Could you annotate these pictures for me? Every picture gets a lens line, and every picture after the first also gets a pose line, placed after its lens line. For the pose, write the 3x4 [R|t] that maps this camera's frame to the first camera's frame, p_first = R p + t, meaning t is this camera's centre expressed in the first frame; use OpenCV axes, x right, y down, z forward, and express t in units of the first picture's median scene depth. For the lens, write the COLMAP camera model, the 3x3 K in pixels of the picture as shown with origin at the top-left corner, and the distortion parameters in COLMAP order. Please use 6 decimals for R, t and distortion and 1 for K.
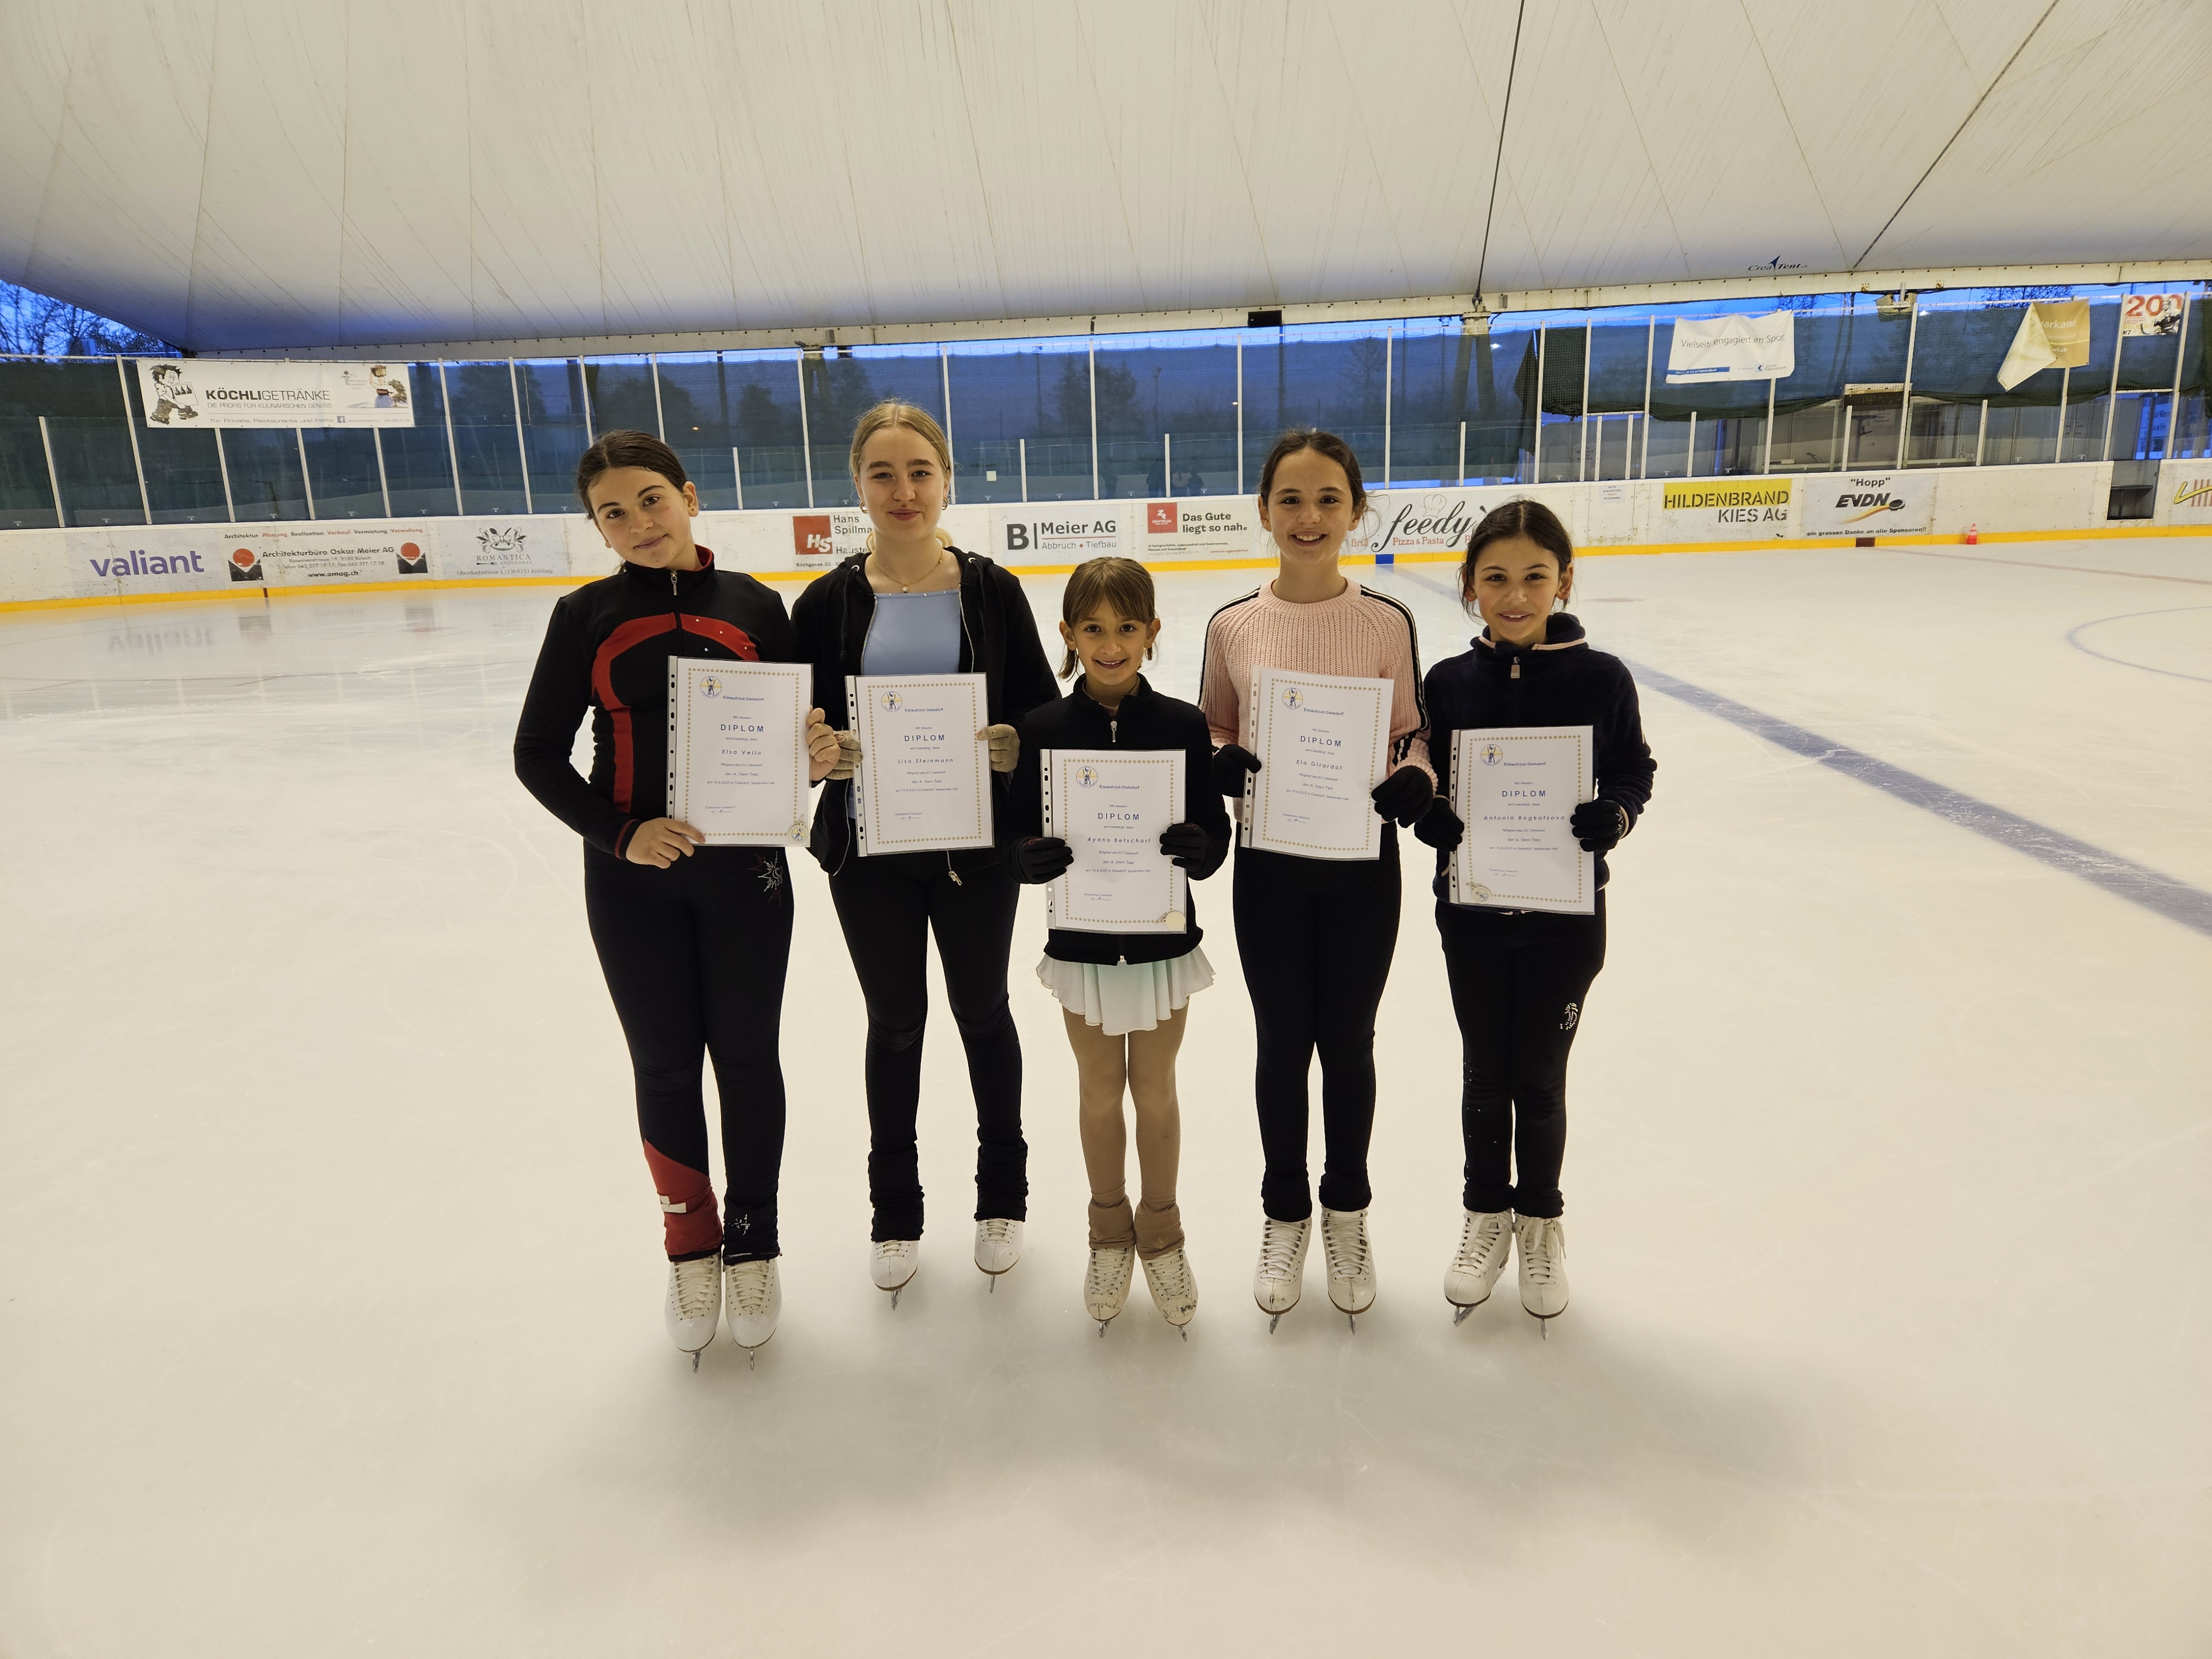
lens RADIAL K [[1460.8, 0, 1108.1], [0, 1460.8, 839.3], [0, 0, 1]] dist [0.044669, -0.040106]
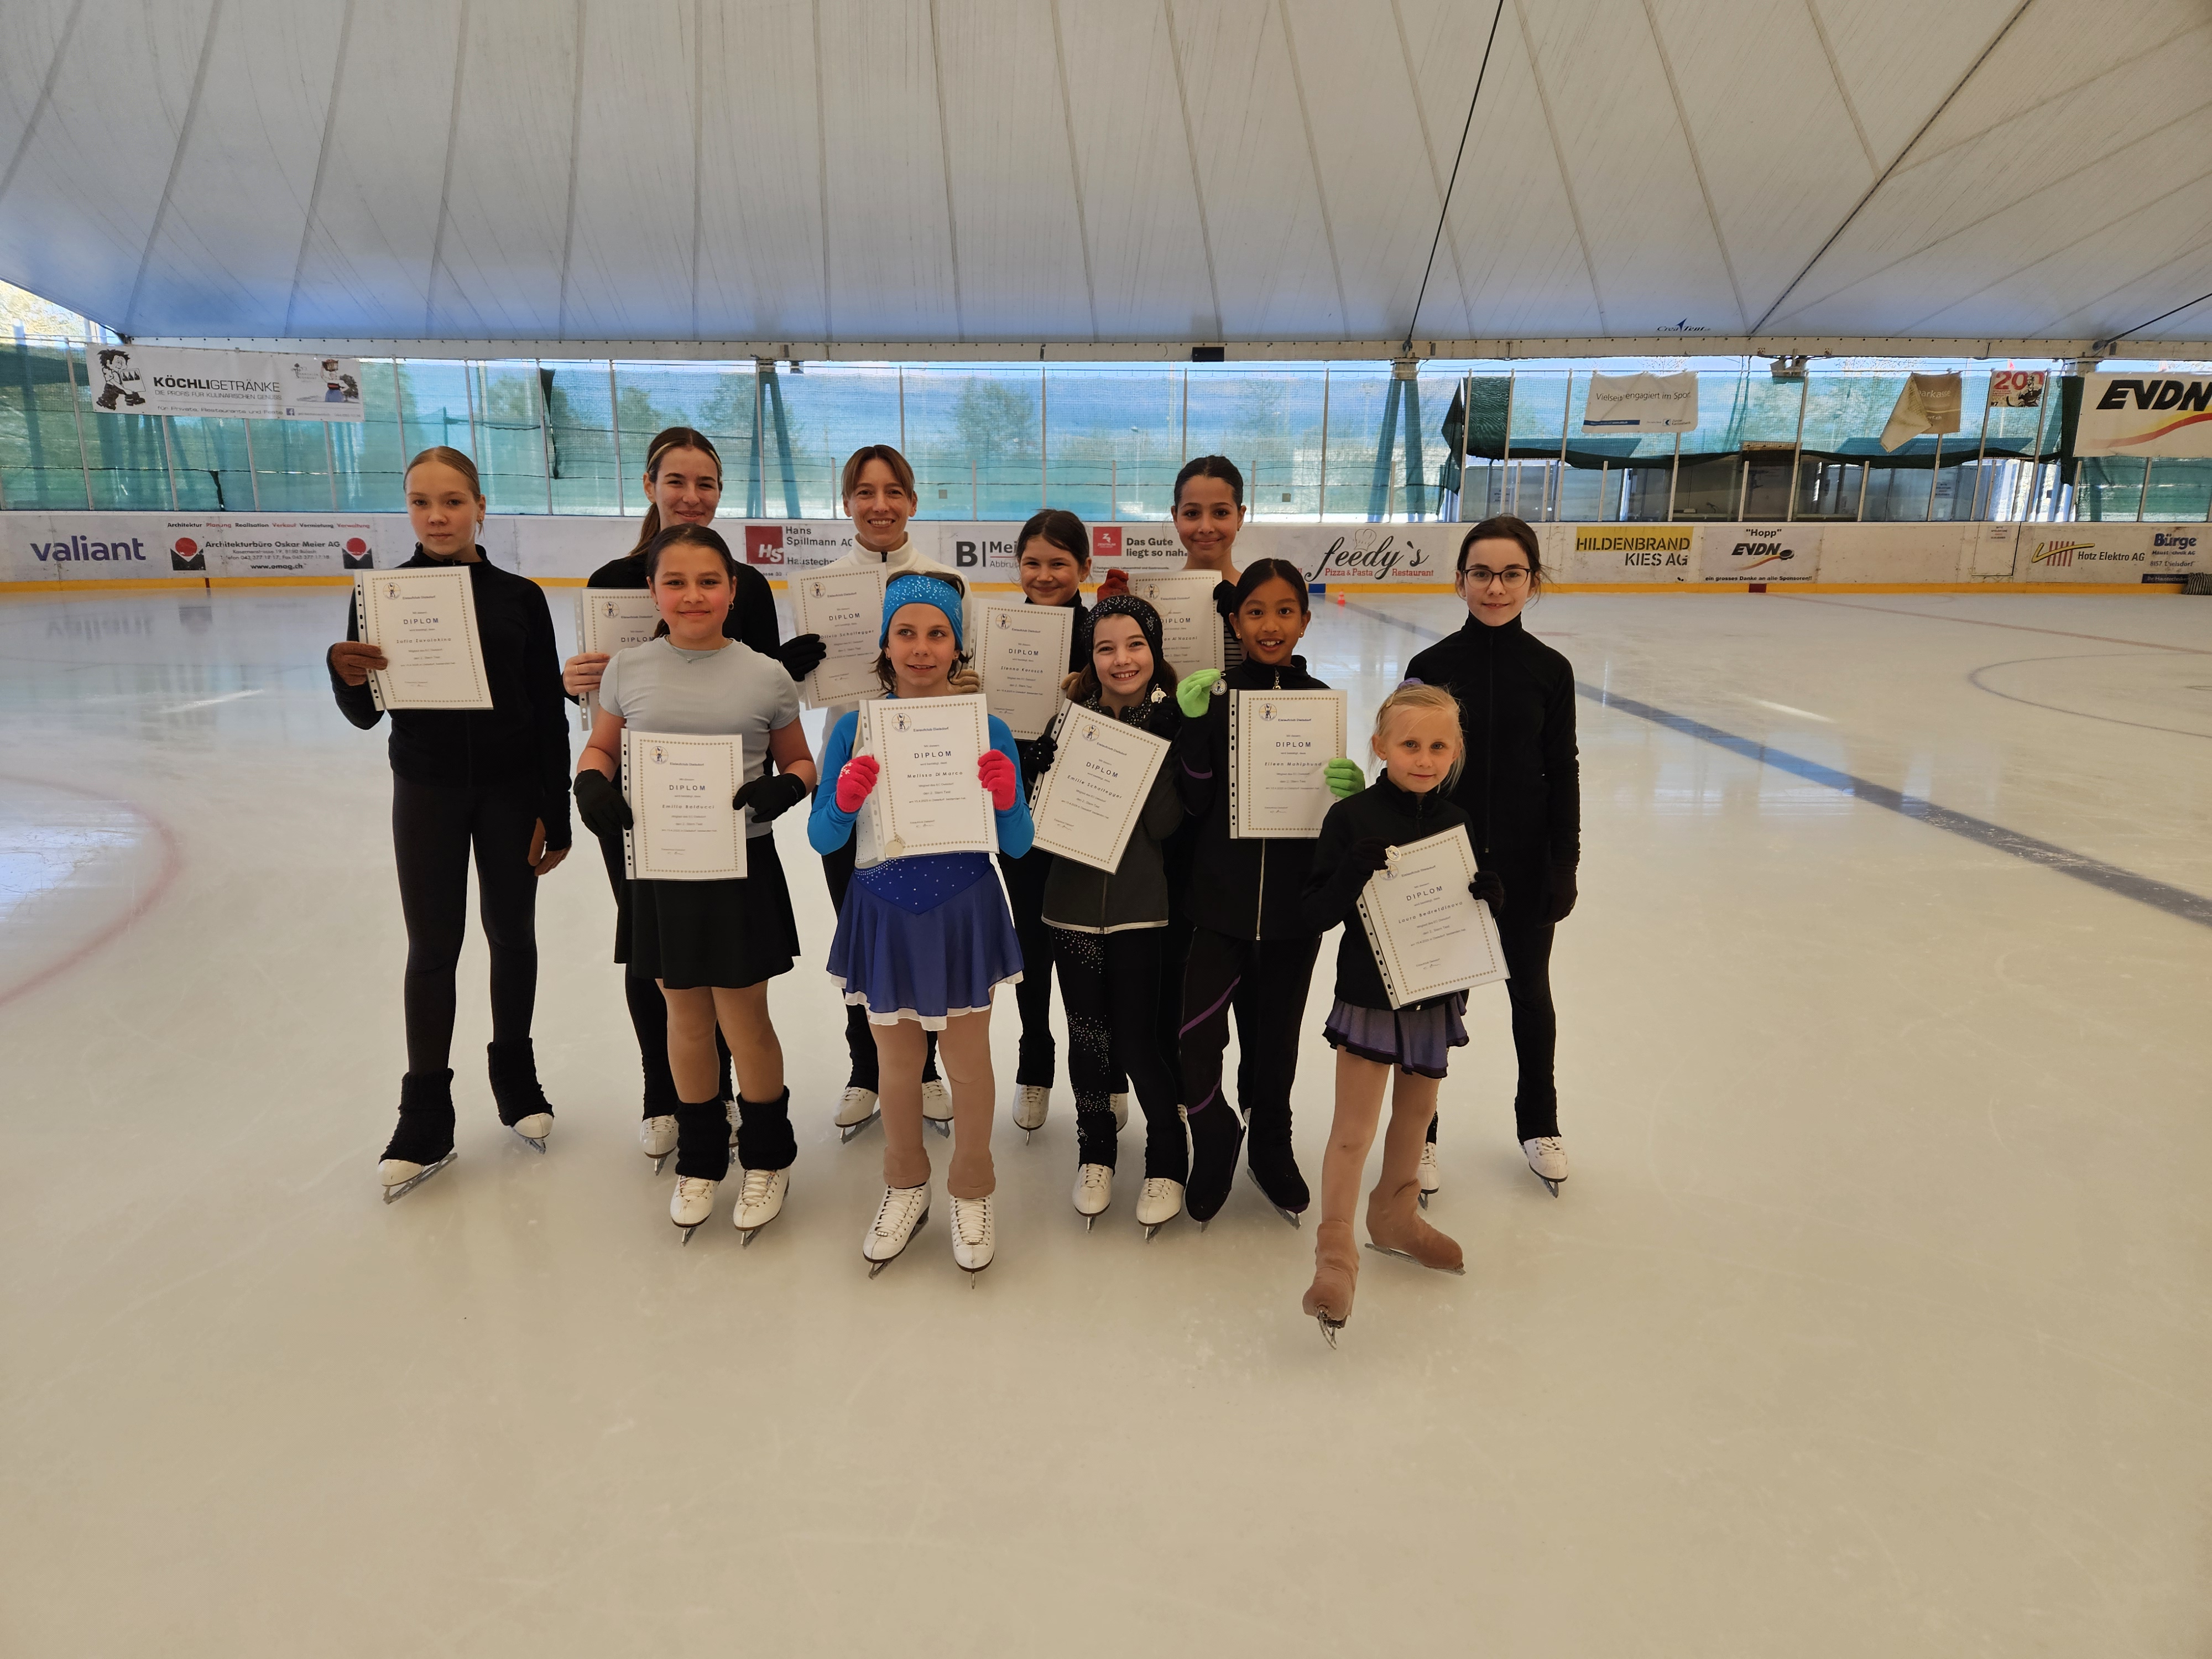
lens RADIAL K [[1473.2, 0, 1077.4], [0, 1473.2, 857.4], [0, 0, 1]] dist [0.043162, -0.039777]
pose [[0.996972, 0.021078, 0.074851, -0.058310], [-0.020869, 0.999776, -0.003569, 0.009006], [-0.074910, 0.001996, 0.997188, -0.042373]]
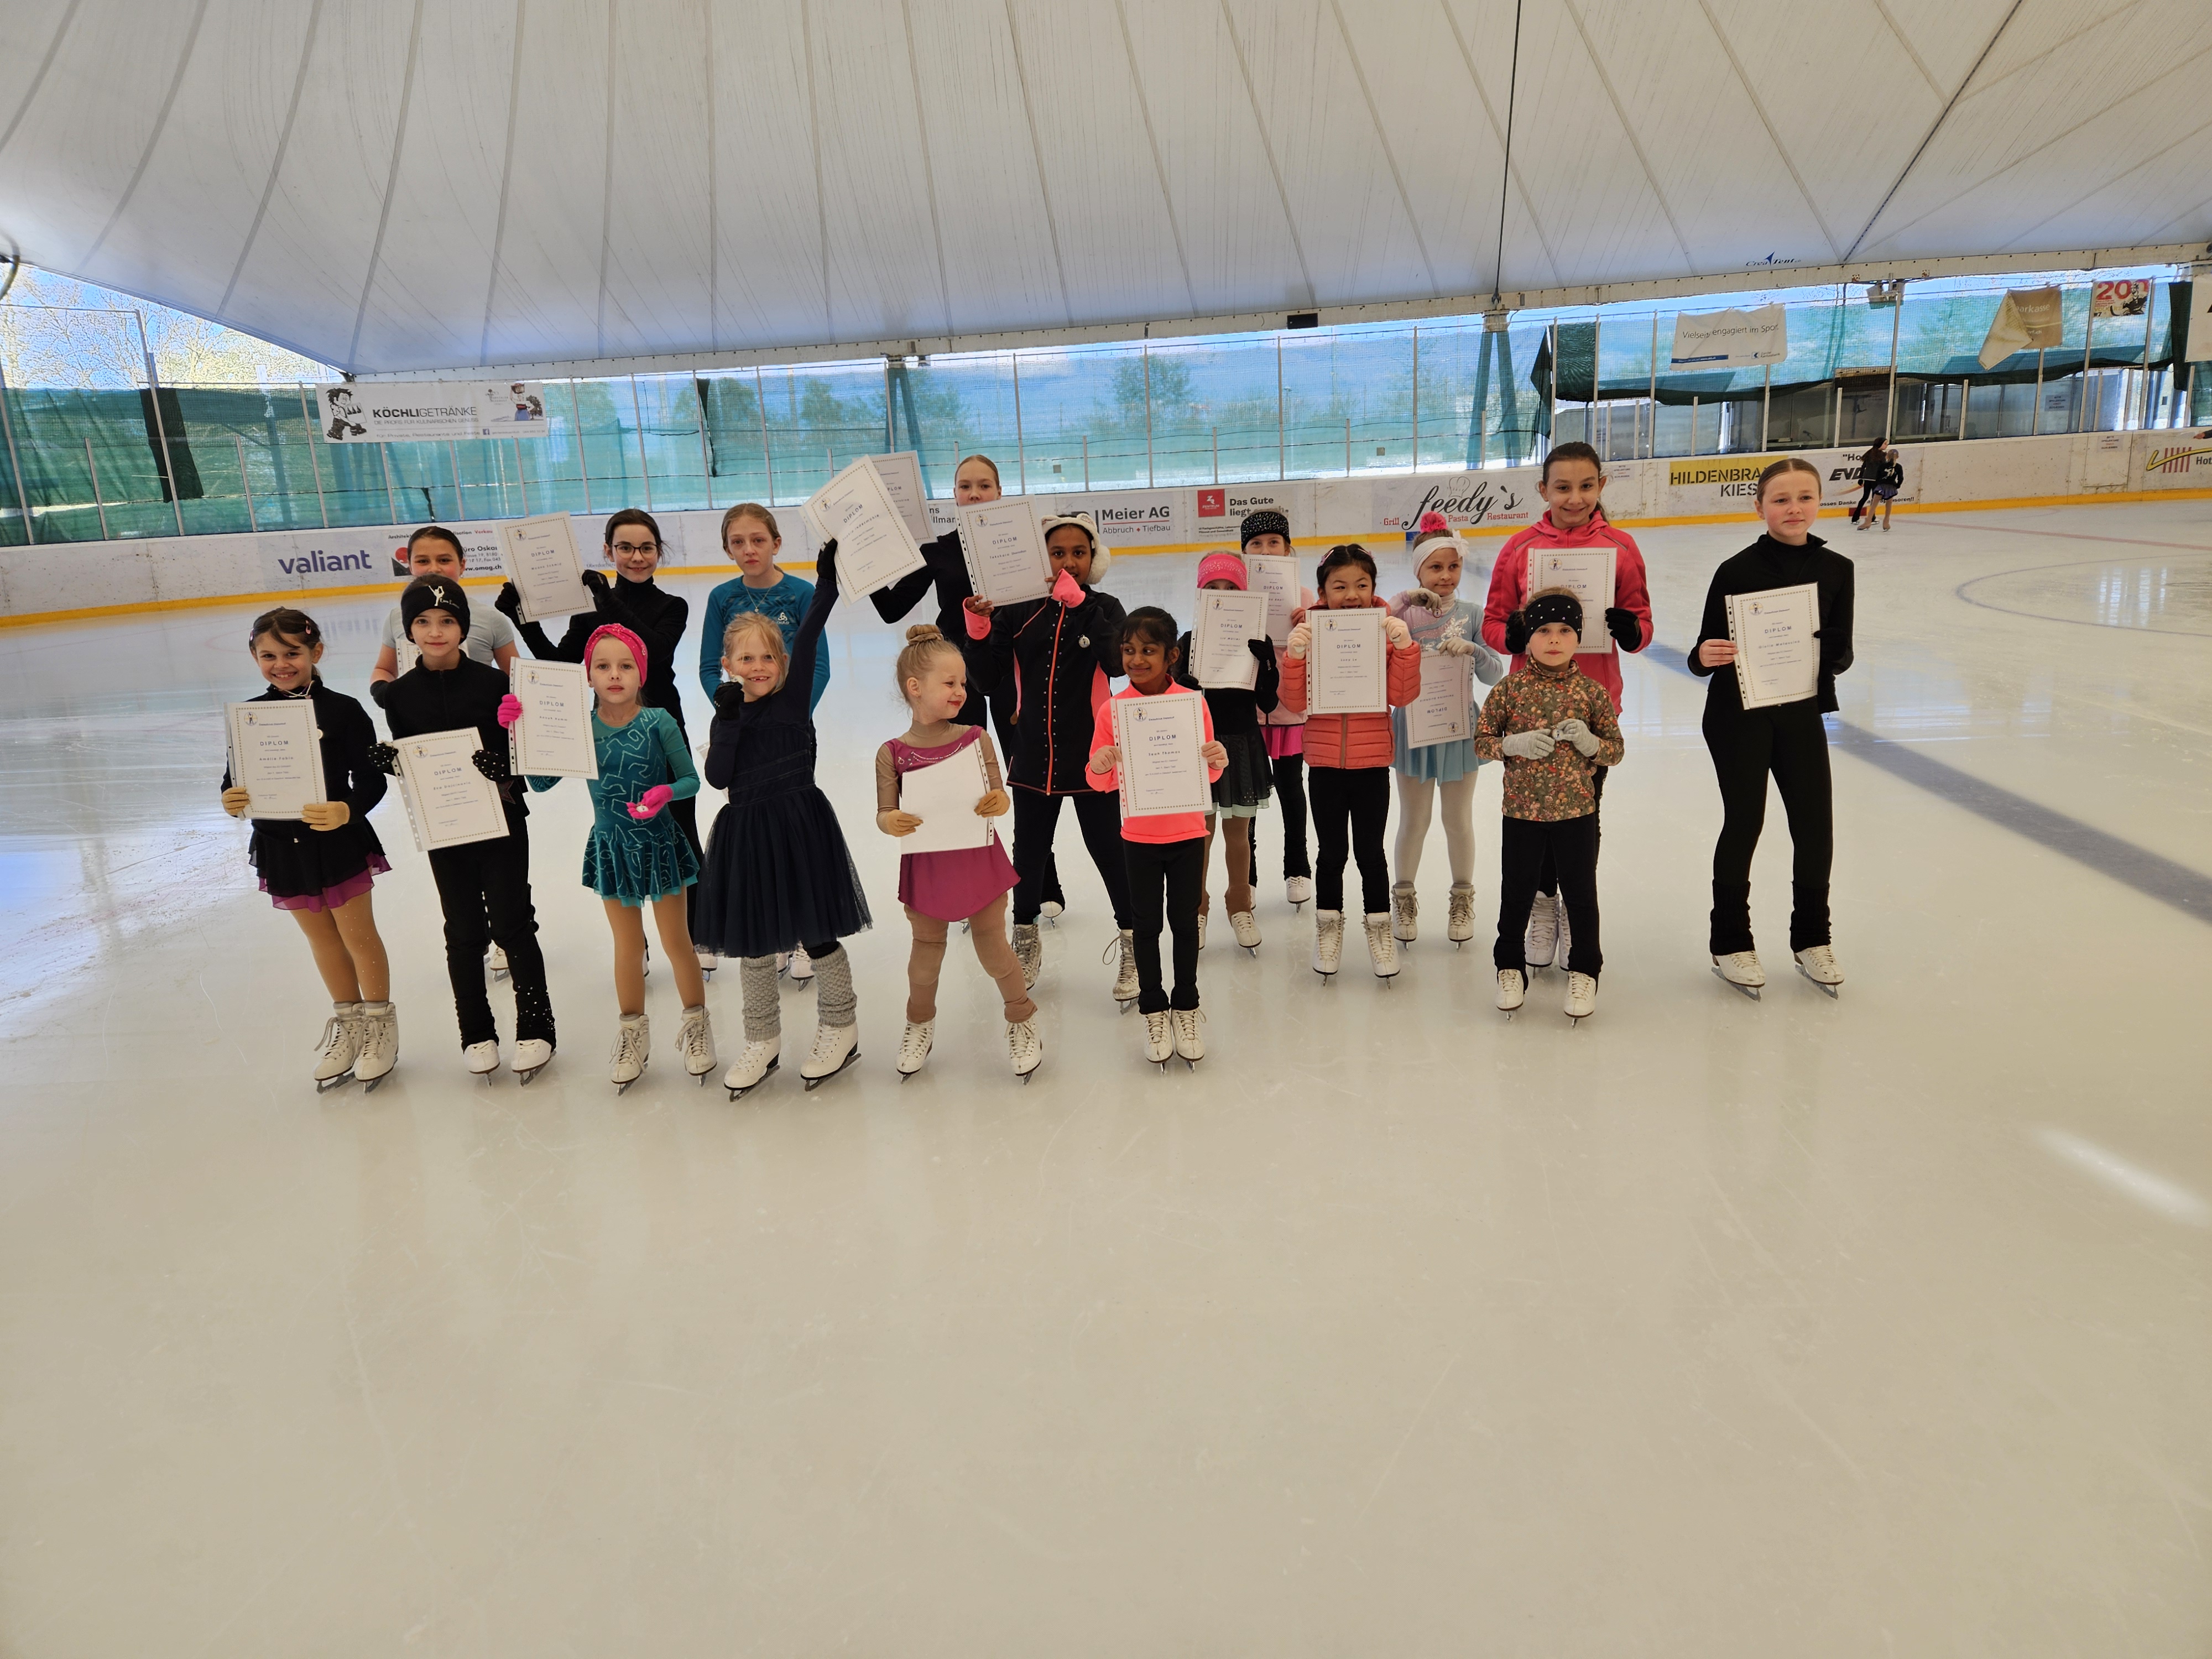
lens RADIAL K [[1488.3, 0, 1106.0], [0, 1488.3, 829.5], [0, 0, 1]] dist [0.043253, -0.044139]
pose [[0.999026, -0.011639, -0.042562, 0.002571], [0.011636, 0.999932, -0.000312, 0.027519], [0.042562, -0.000184, 0.999094, -0.133838]]
